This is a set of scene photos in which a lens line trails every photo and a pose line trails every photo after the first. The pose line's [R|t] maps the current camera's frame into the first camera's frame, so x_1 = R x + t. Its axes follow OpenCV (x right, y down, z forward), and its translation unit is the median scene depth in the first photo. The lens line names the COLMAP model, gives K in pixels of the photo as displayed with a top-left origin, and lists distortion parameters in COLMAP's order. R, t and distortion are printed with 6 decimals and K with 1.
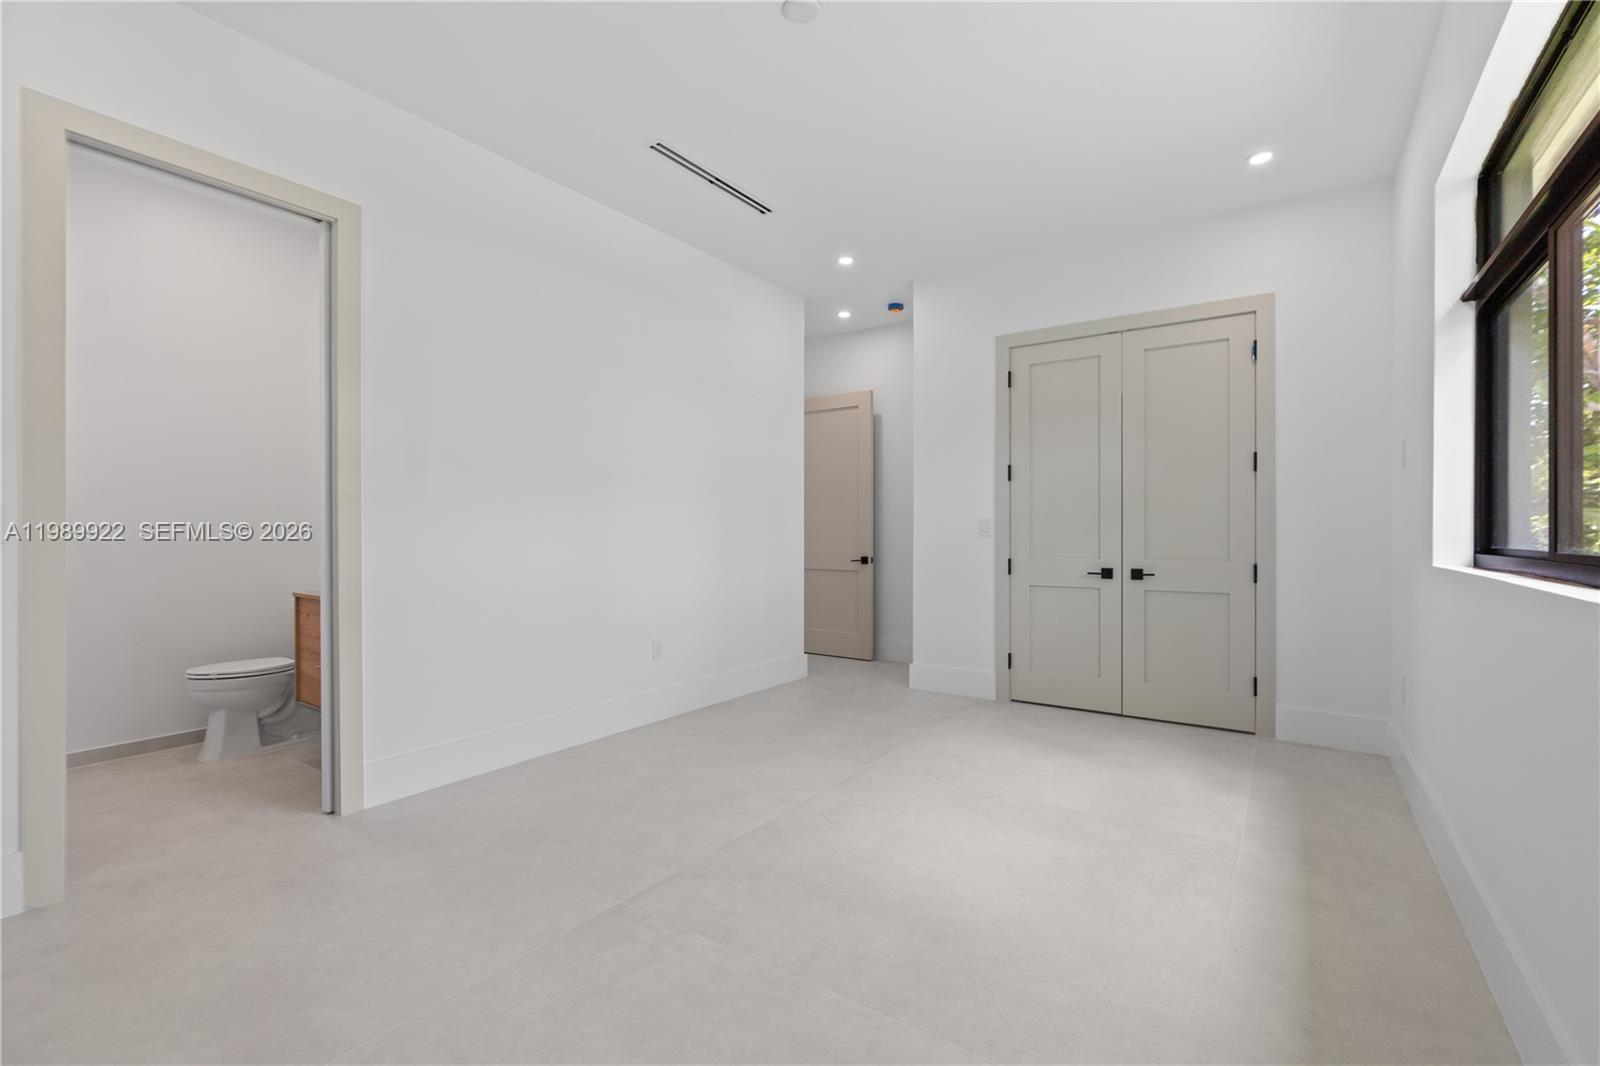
lens RADIAL K [[720.7, 0, 804.9], [0, 720.7, 532.7], [0, 0, 1]] dist [-0.004745, 0.000675]
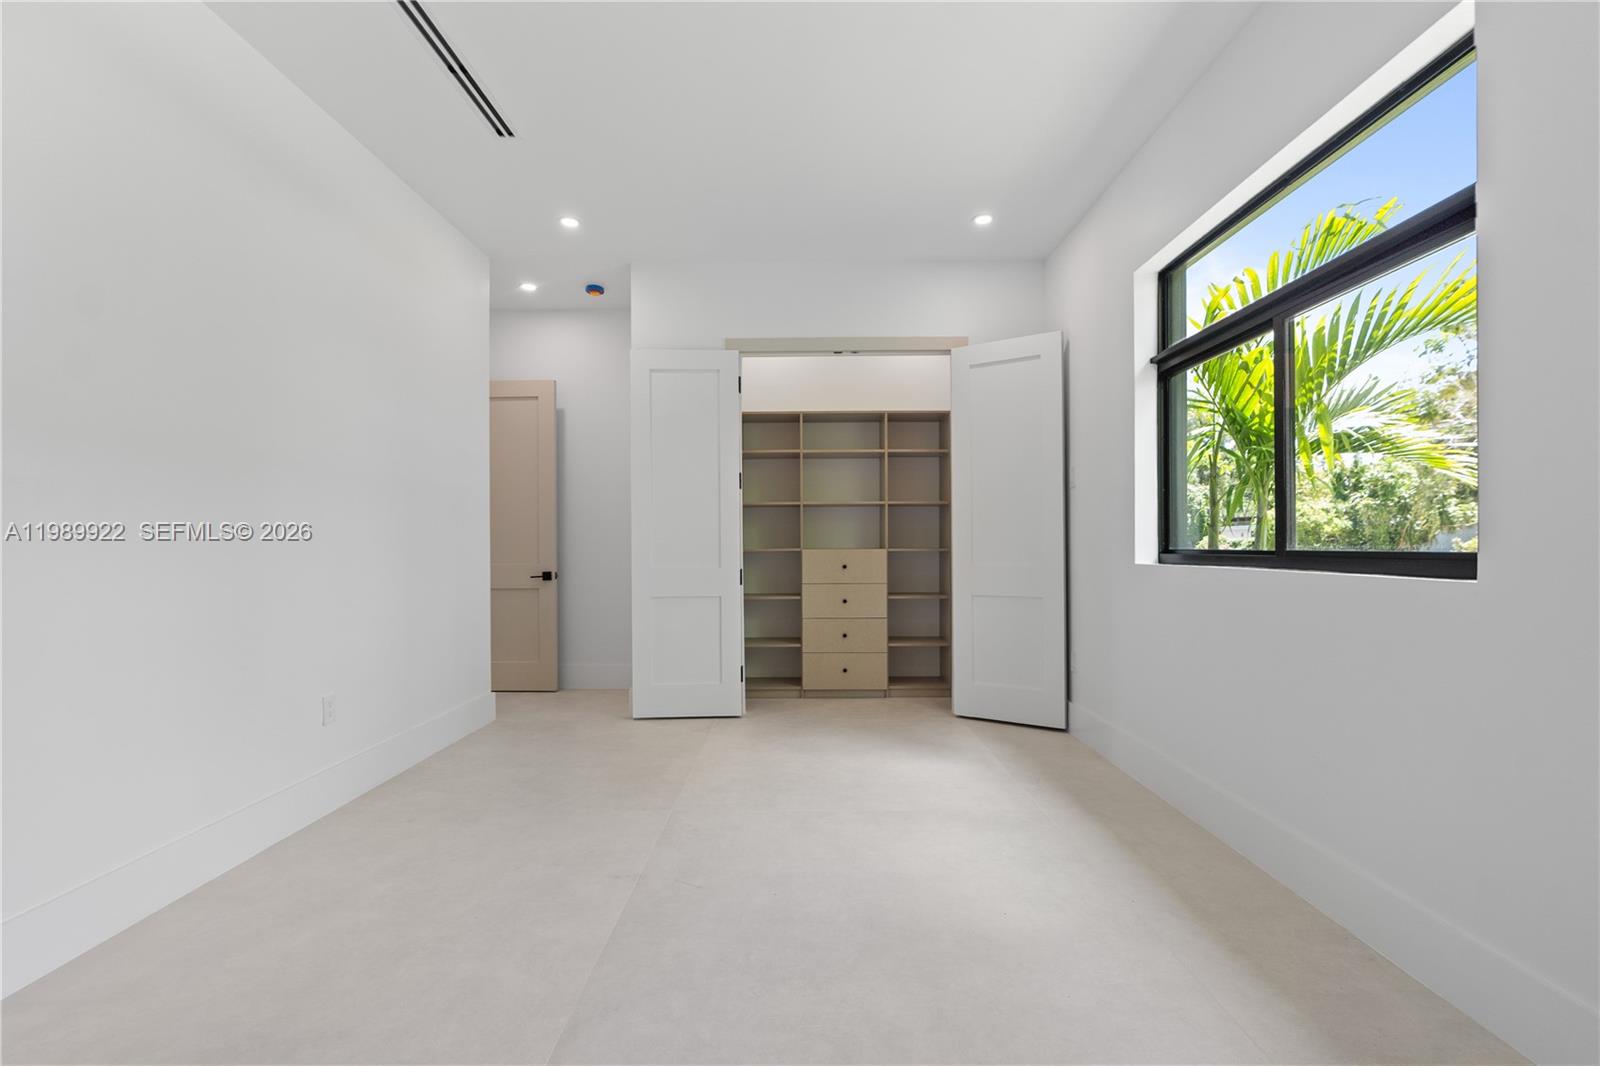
lens RADIAL K [[720.7, 0, 803.2], [0, 720.7, 546.8], [0, 0, 1]] dist [-0.004745, 0.000675]
pose [[0.825205, -0.007106, 0.564788, -0.170235], [0.007491, 0.999971, 0.001636, 0.004346], [-0.564783, 0.002881, 0.825234, 0.125399]]
